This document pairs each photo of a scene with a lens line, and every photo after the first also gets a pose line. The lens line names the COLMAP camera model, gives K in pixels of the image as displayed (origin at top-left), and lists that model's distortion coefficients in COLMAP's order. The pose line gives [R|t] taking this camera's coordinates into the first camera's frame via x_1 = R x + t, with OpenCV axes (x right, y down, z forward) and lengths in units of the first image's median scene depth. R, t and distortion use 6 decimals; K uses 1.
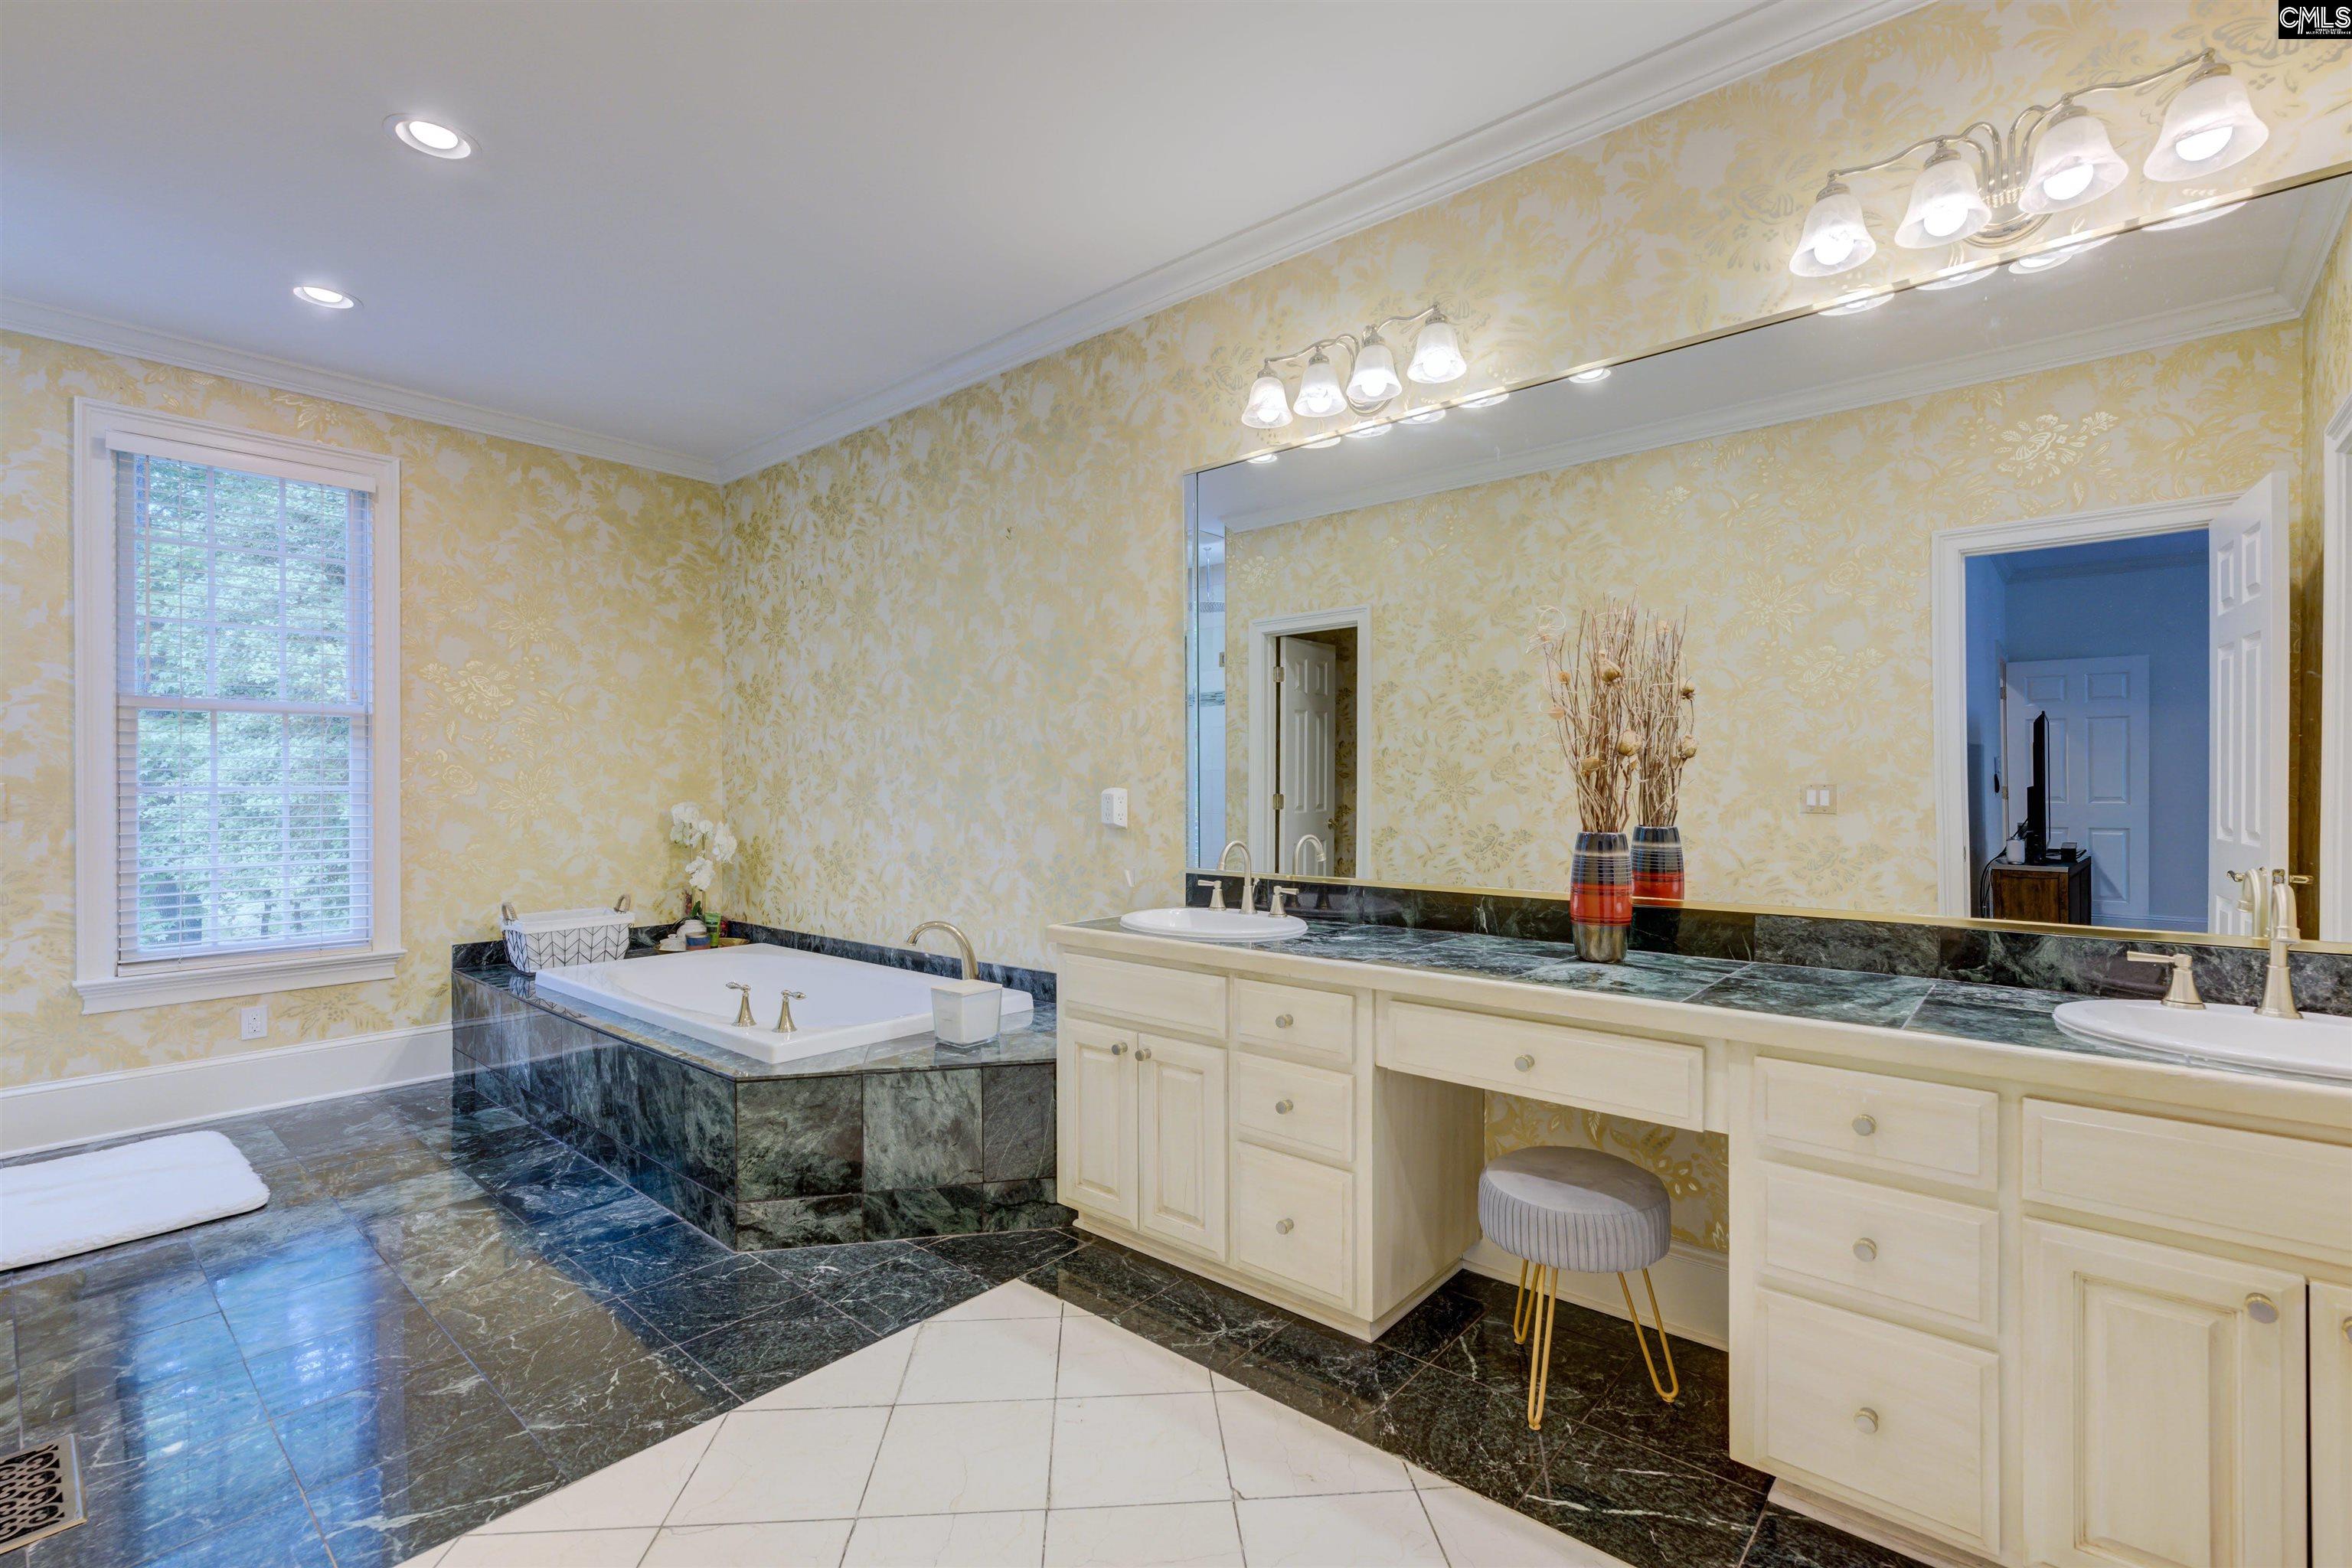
lens RADIAL K [[1038.1, 0, 1186.7], [0, 1038.1, 784.0], [0, 0, 1]] dist [0.000432, 0.002481]
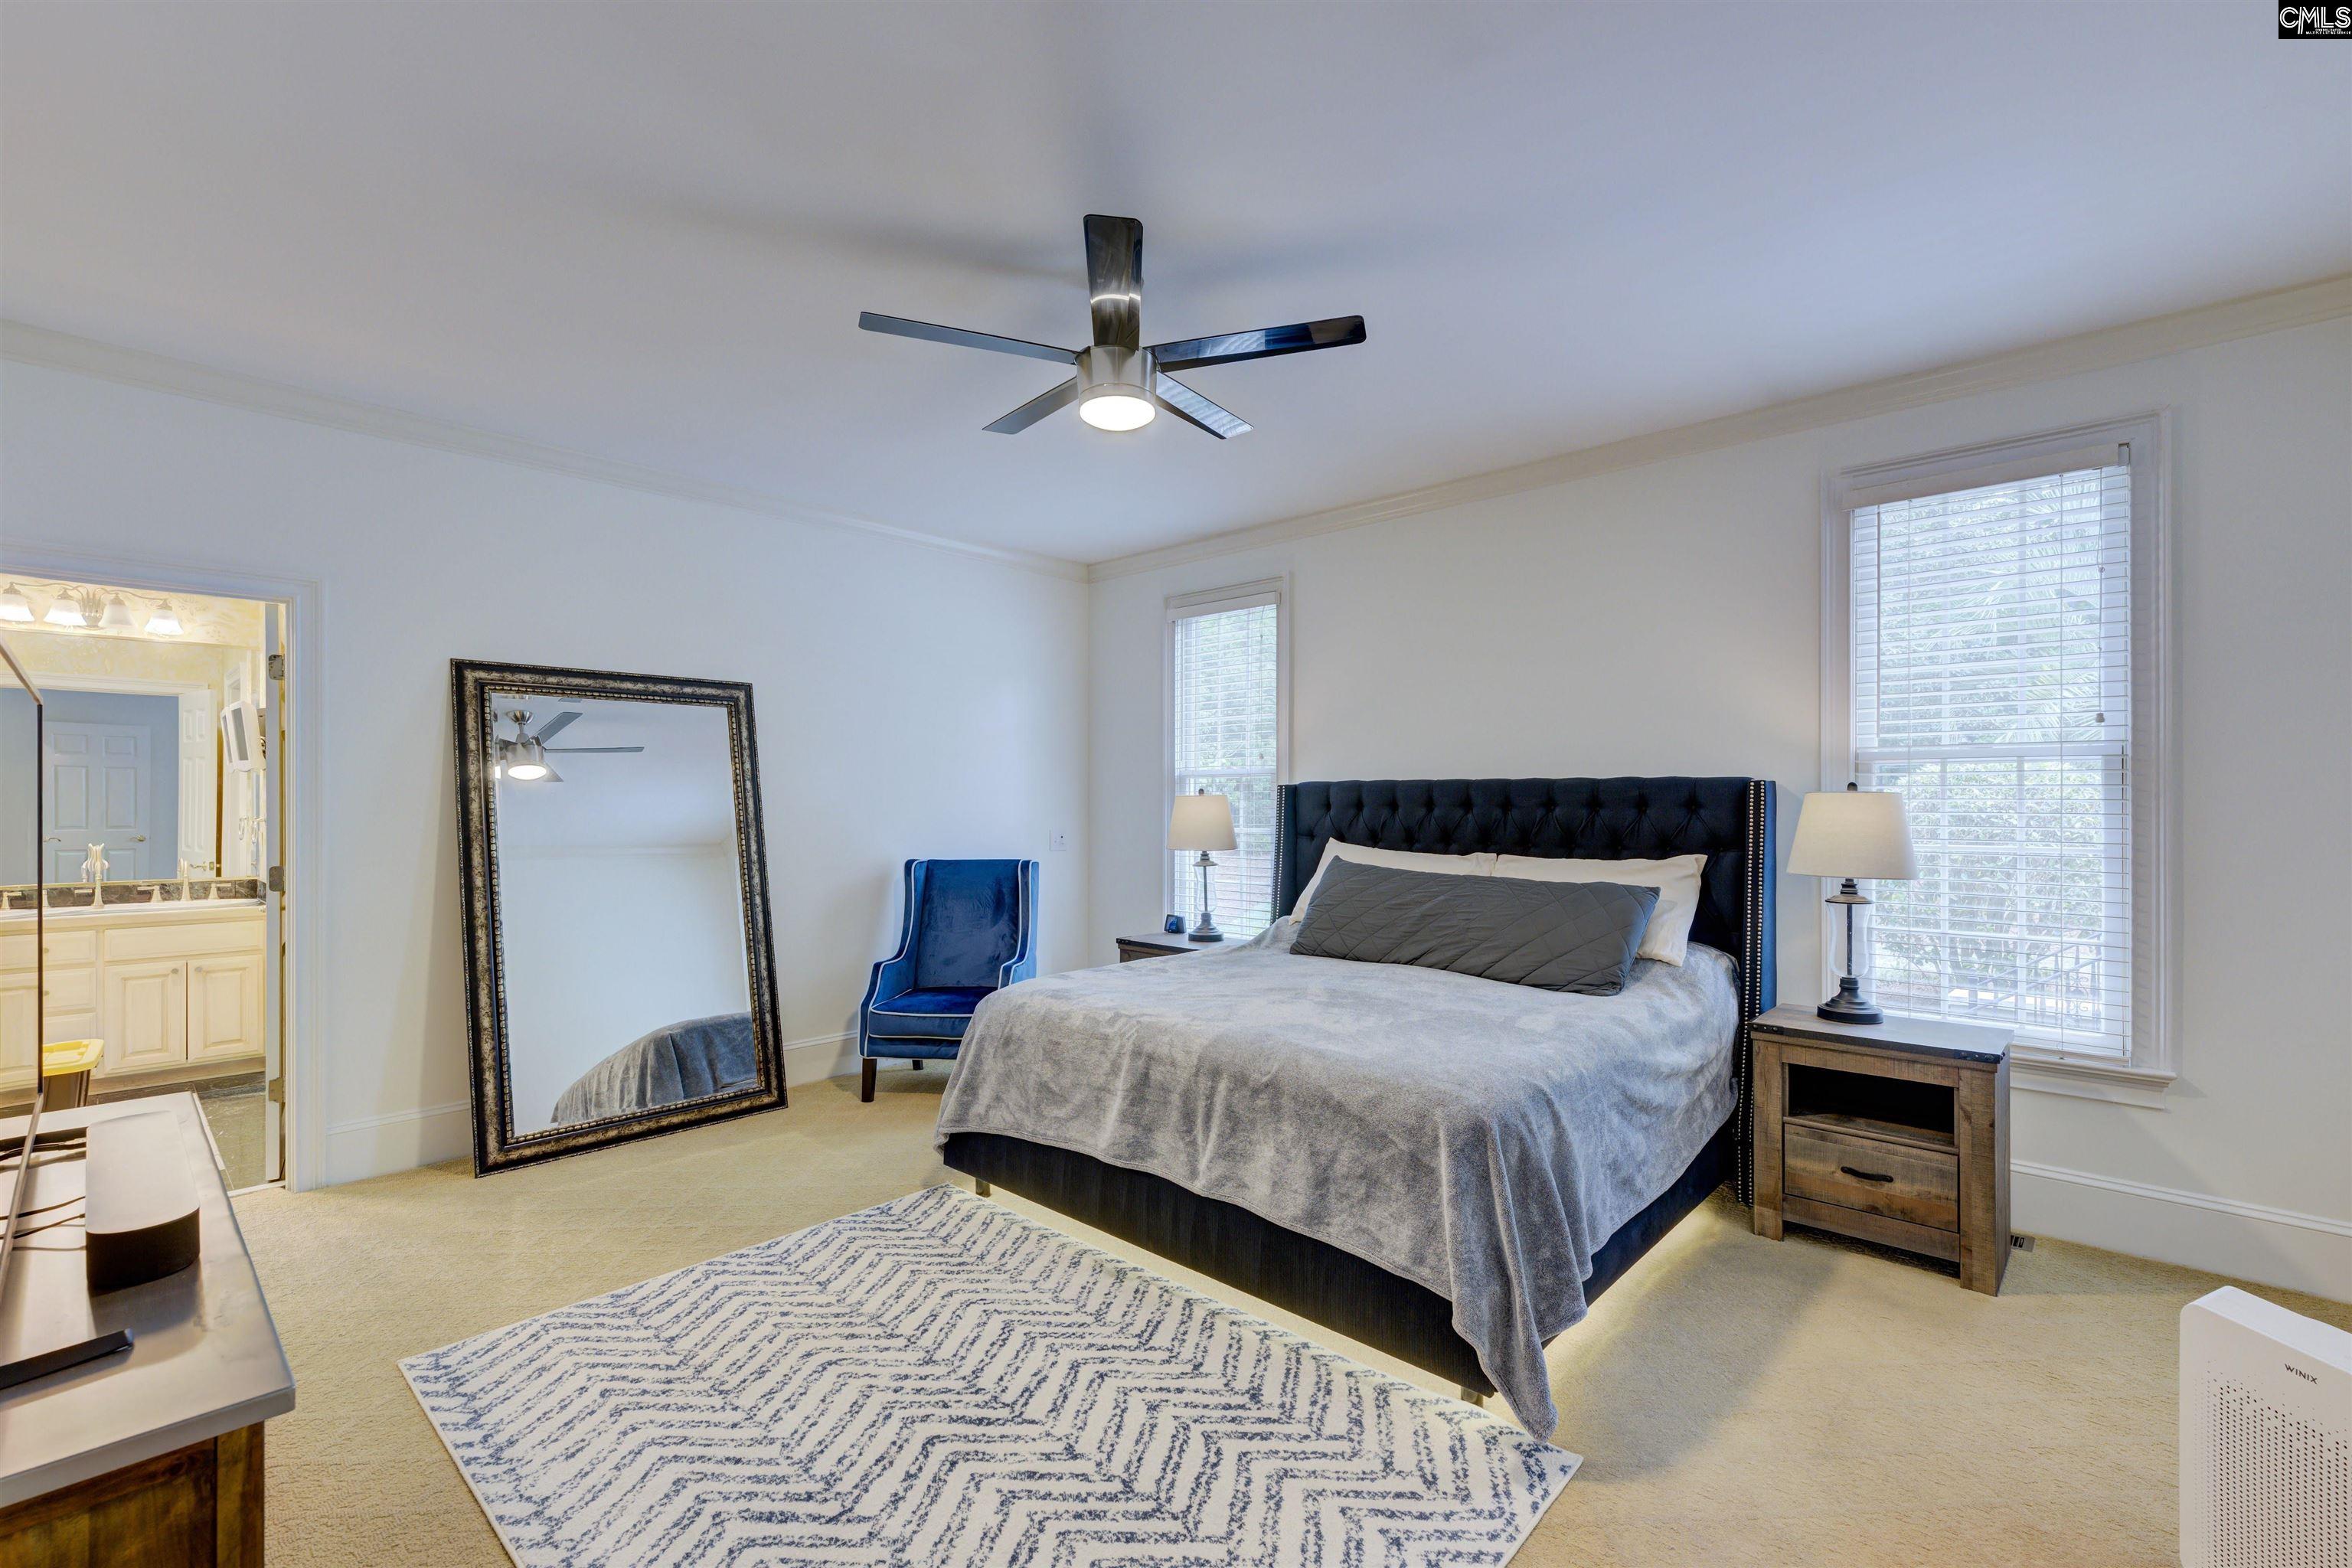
lens RADIAL K [[1038.1, 0, 1190.0], [0, 1038.1, 793.7], [0, 0, 1]] dist [0.000432, 0.002481]
pose [[0.042275, 0.003937, 0.999098, -2.166539], [-0.000399, 0.999992, -0.003923, -0.110562], [-0.999106, -0.000233, 0.042276, -2.373674]]
